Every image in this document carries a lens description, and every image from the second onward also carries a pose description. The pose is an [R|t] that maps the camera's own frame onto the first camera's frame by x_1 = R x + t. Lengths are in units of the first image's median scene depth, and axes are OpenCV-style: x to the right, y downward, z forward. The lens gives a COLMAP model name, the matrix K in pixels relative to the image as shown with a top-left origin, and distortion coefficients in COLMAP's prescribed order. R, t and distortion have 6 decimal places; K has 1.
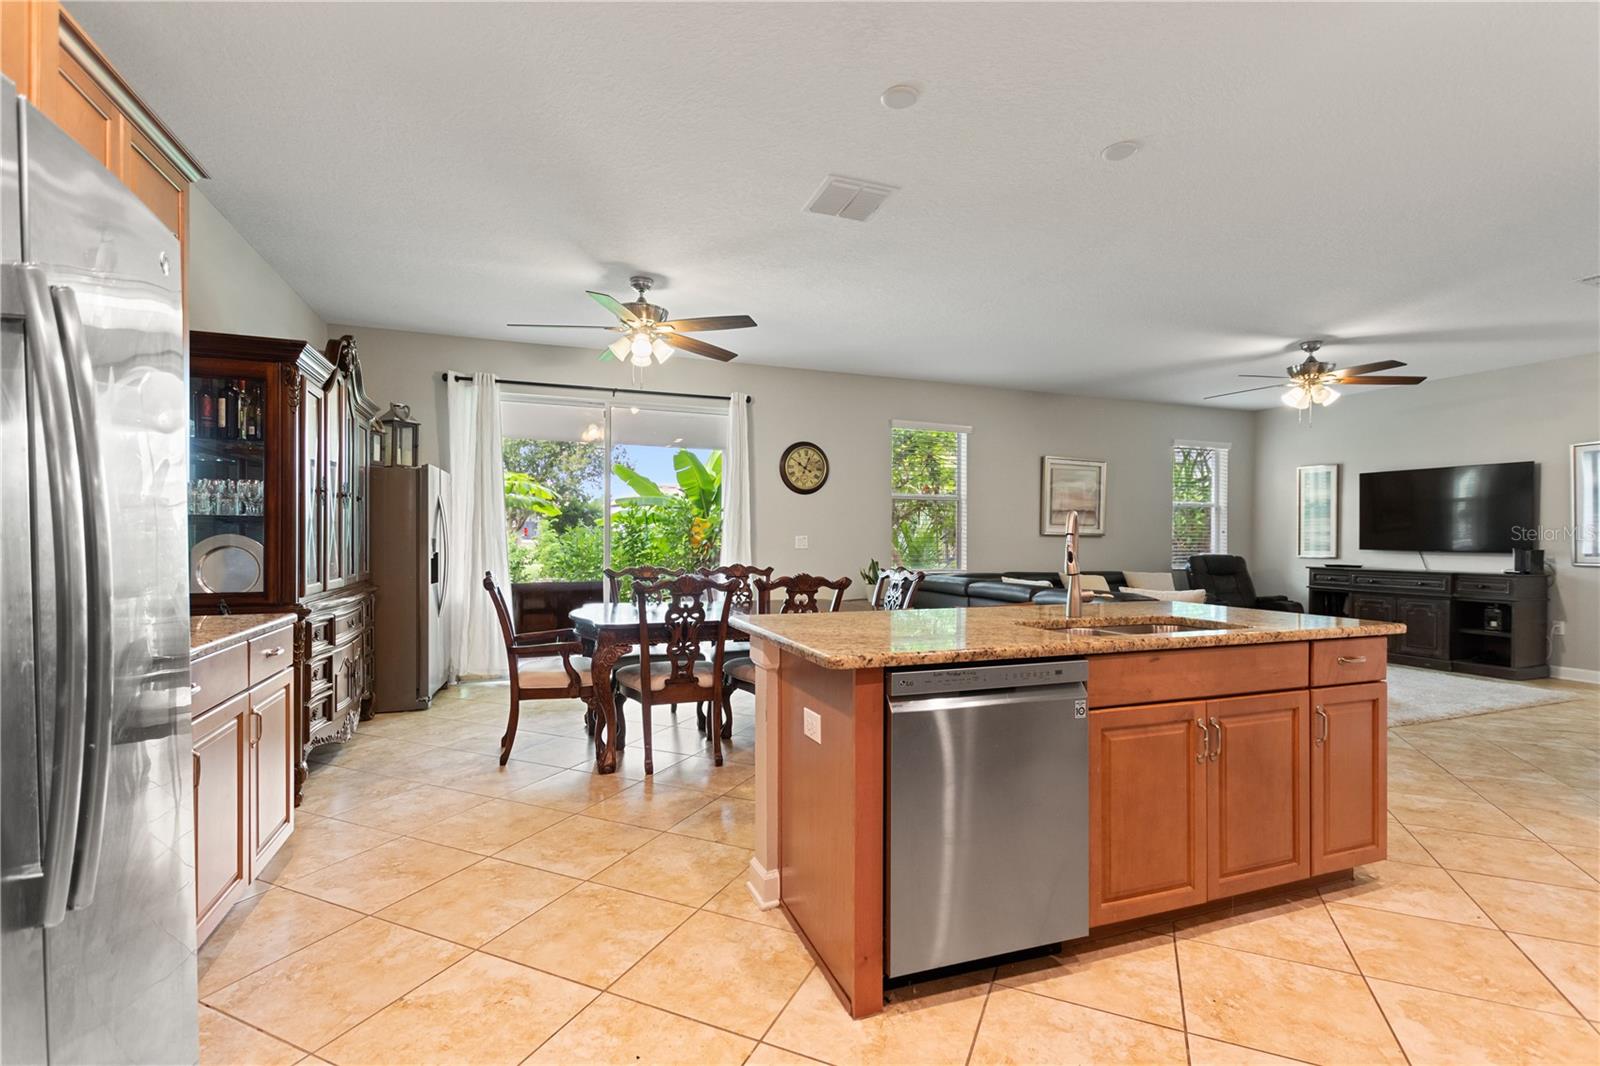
lens RADIAL K [[716.3, 0, 799.1], [0, 716.3, 532.3], [0, 0, 1]] dist [0.011848, -0.004586]
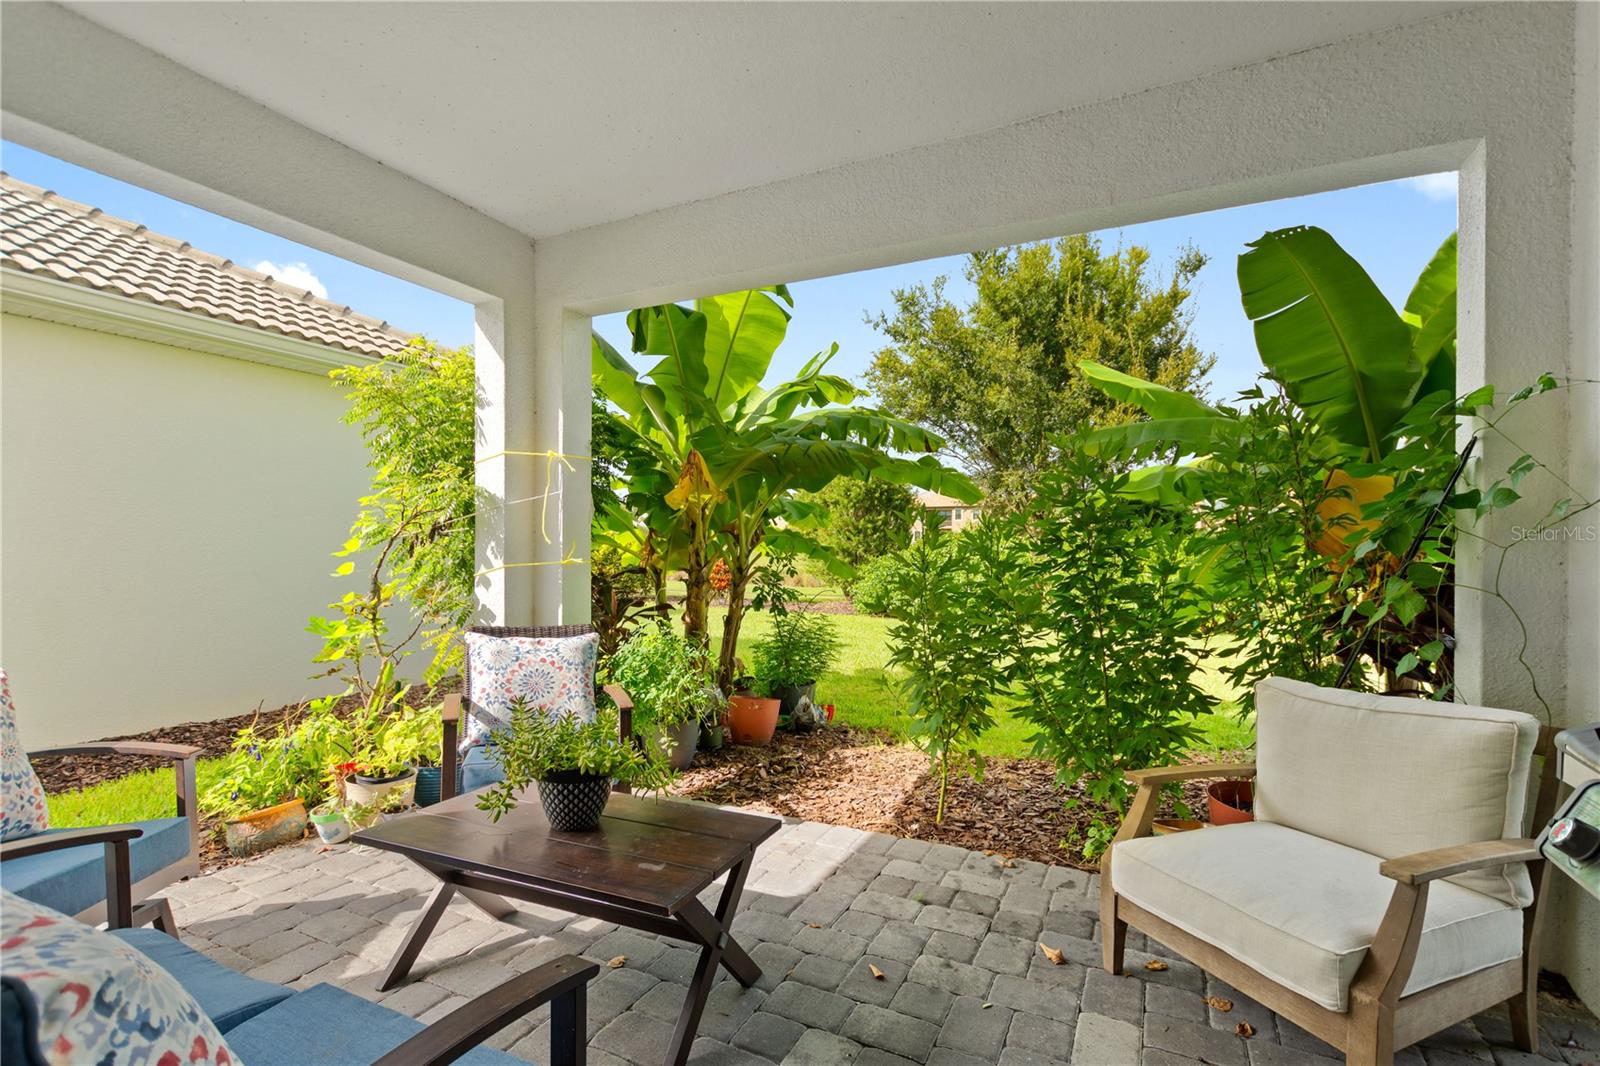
lens RADIAL K [[716.3, 0, 798.7], [0, 716.3, 535.5], [0, 0, 1]] dist [0.011848, -0.004586]
pose [[0.683751, 0.006928, -0.729683, -0.078297], [-0.006031, 0.999974, 0.003843, 0.008062], [0.729691, 0.001773, 0.683775, 0.644314]]
